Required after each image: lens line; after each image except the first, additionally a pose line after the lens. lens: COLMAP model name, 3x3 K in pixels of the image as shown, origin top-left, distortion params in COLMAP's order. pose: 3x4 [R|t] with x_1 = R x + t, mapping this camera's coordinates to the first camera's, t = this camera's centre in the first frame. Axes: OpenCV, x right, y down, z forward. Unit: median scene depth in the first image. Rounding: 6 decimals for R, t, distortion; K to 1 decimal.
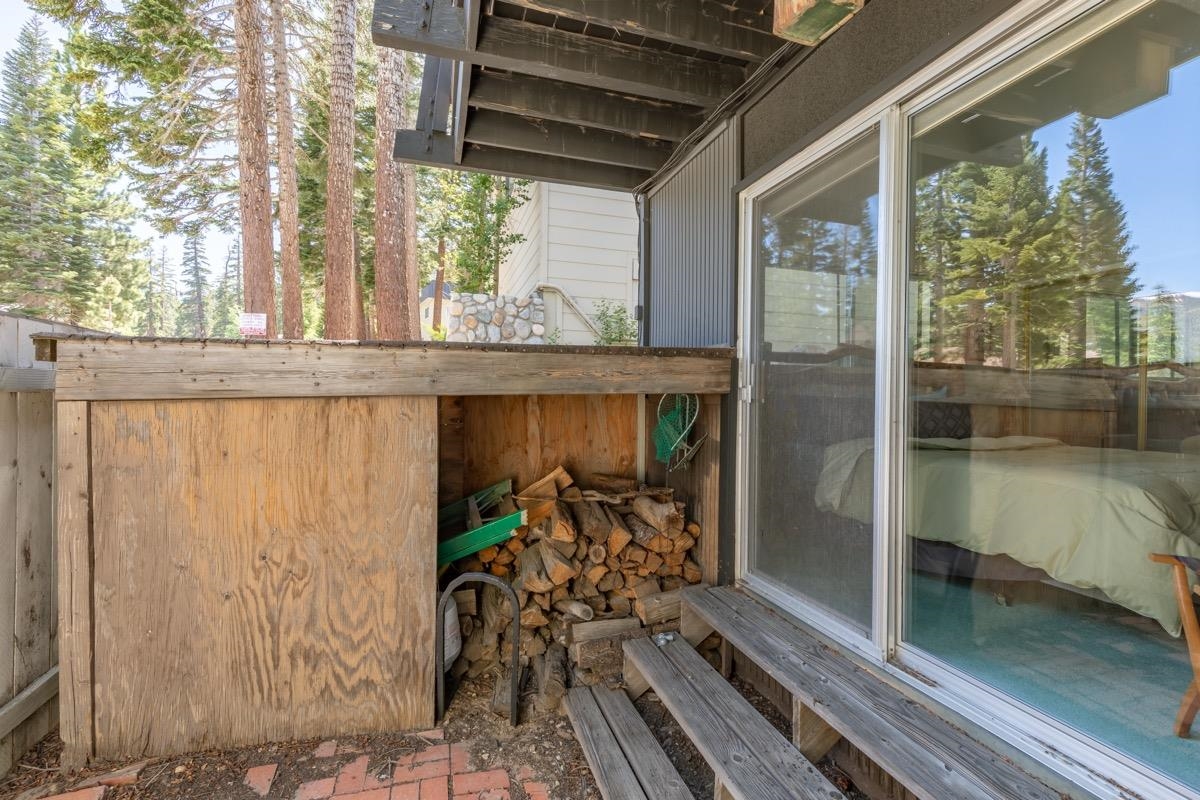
lens RADIAL K [[542.4, 0, 600.1], [0, 542.4, 400.8], [0, 0, 1]] dist [0.010362, -0.001841]
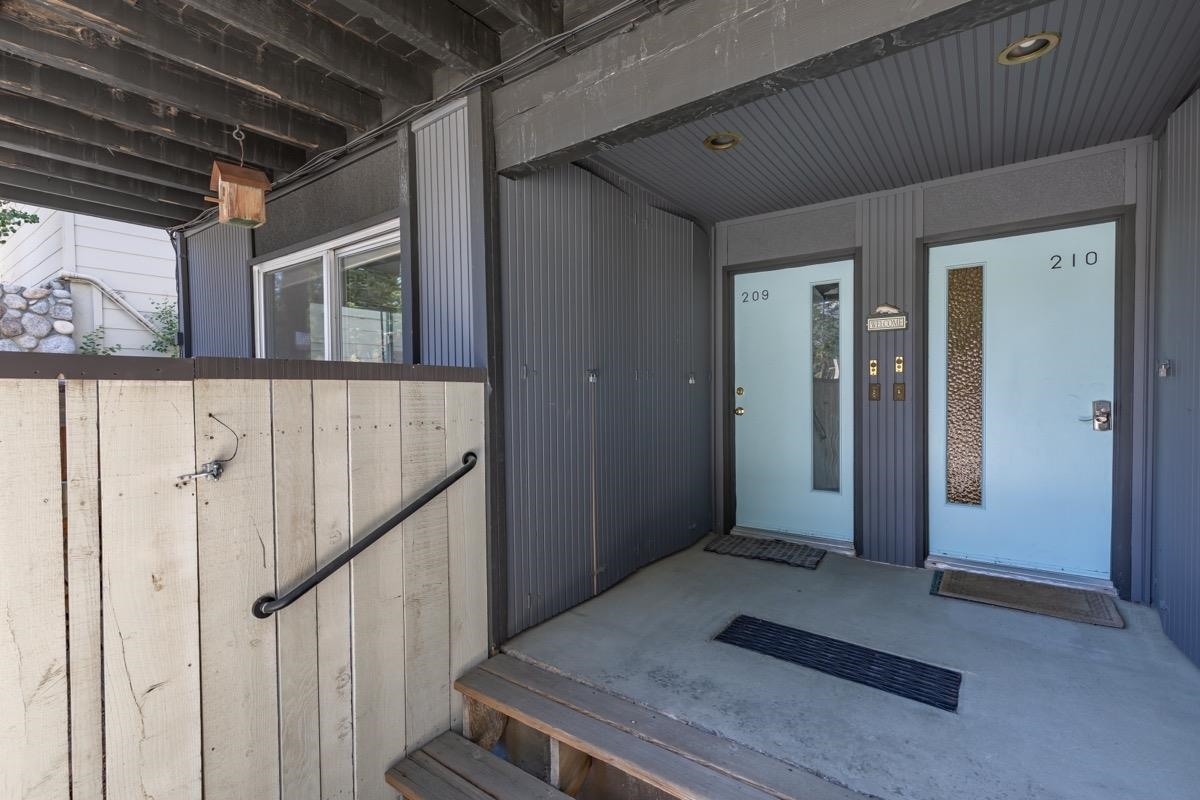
lens RADIAL K [[542.4, 0, 598.3], [0, 542.4, 397.4], [0, 0, 1]] dist [0.010362, -0.001841]
pose [[0.799723, -0.032912, 0.599467, 0.046007], [0.023933, 0.999450, 0.022944, -0.026547], [-0.599892, -0.004002, 0.800071, -0.220448]]
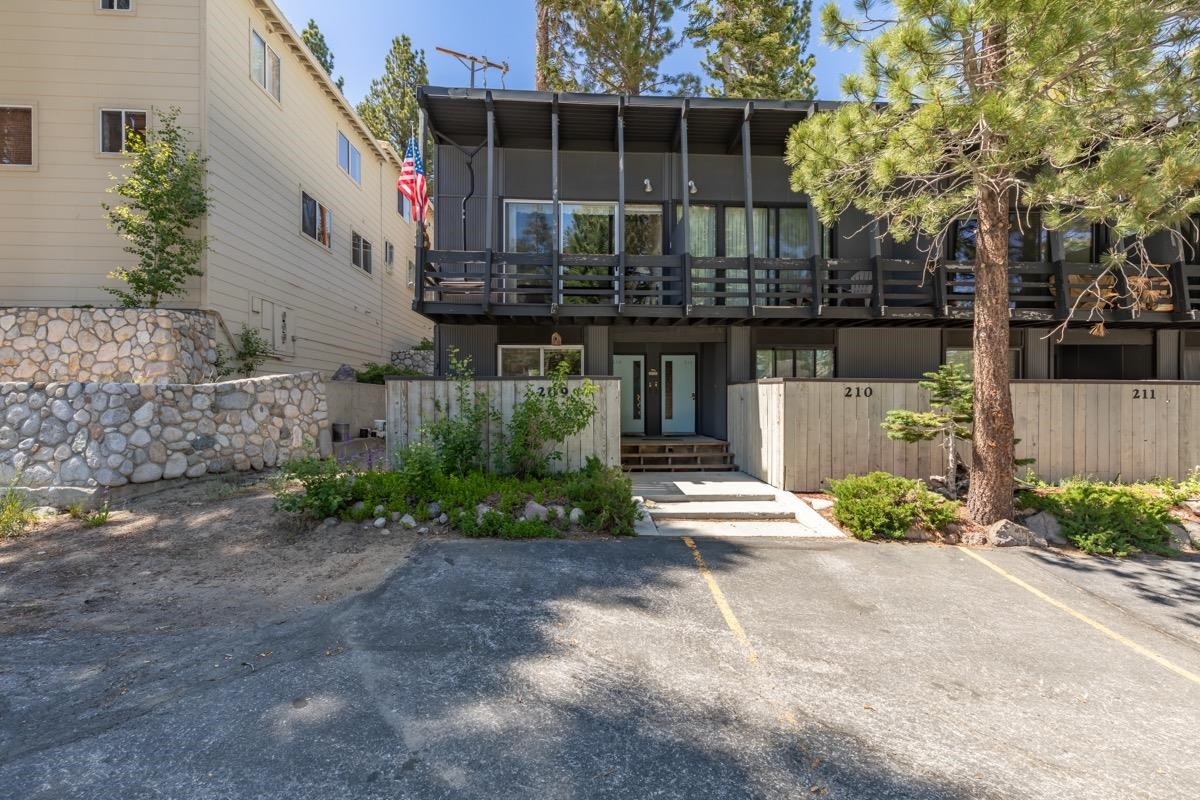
lens RADIAL K [[542.4, 0, 602.5], [0, 542.4, 396.2], [0, 0, 1]] dist [0.010362, -0.001841]
pose [[0.233969, -0.008587, 0.972206, -1.423829], [0.007543, 0.999947, 0.007017, -0.009977], [-0.972215, 0.005691, 0.234022, -0.256405]]
